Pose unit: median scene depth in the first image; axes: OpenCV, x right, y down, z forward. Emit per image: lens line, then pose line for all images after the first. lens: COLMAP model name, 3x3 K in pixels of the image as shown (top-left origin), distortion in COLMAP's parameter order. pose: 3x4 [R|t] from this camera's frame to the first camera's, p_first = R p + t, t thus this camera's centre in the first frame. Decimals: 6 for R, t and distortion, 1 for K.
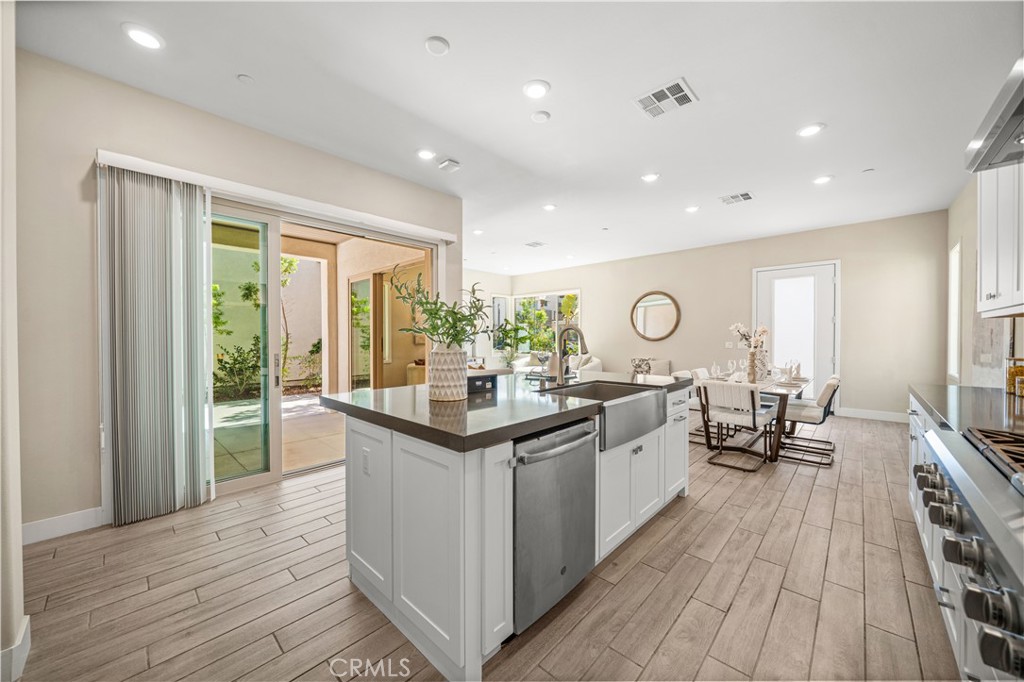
lens RADIAL K [[376.2, 0, 510.1], [0, 376.2, 341.0], [0, 0, 1]] dist [-0.001813, -0.000022]
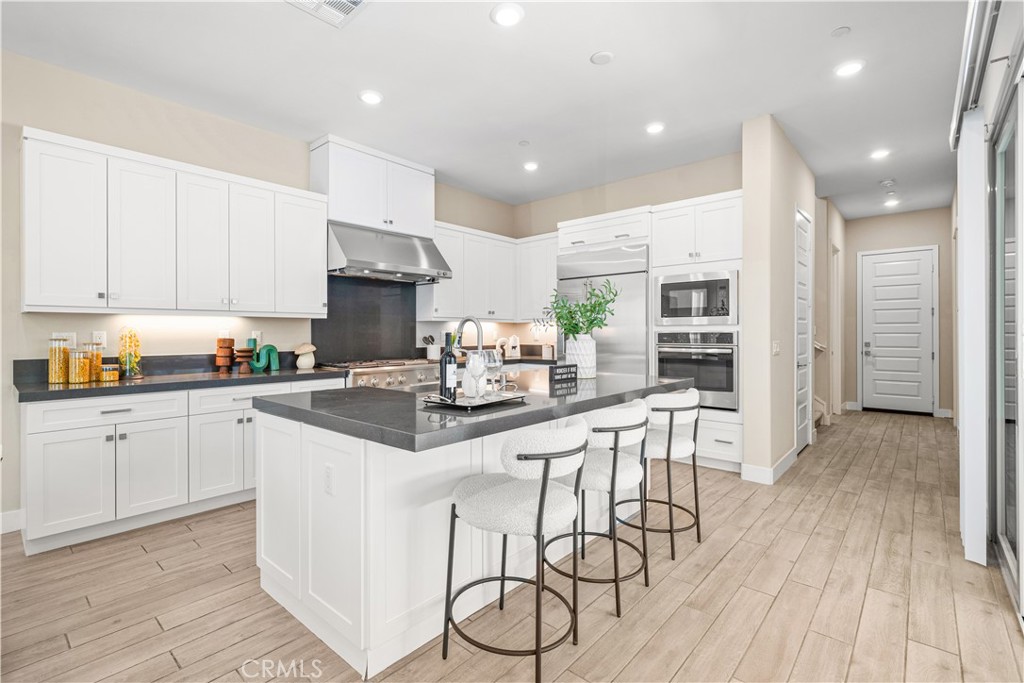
lens RADIAL K [[459.9, 0, 514.2], [0, 459.9, 336.5], [0, 0, 1]] dist [-0.001757, -0.000117]
pose [[-0.999619, 0.011339, -0.025146, 0.094021], [0.011097, 0.999891, 0.009767, -0.008564], [0.025254, 0.009484, -0.999636, 2.417267]]
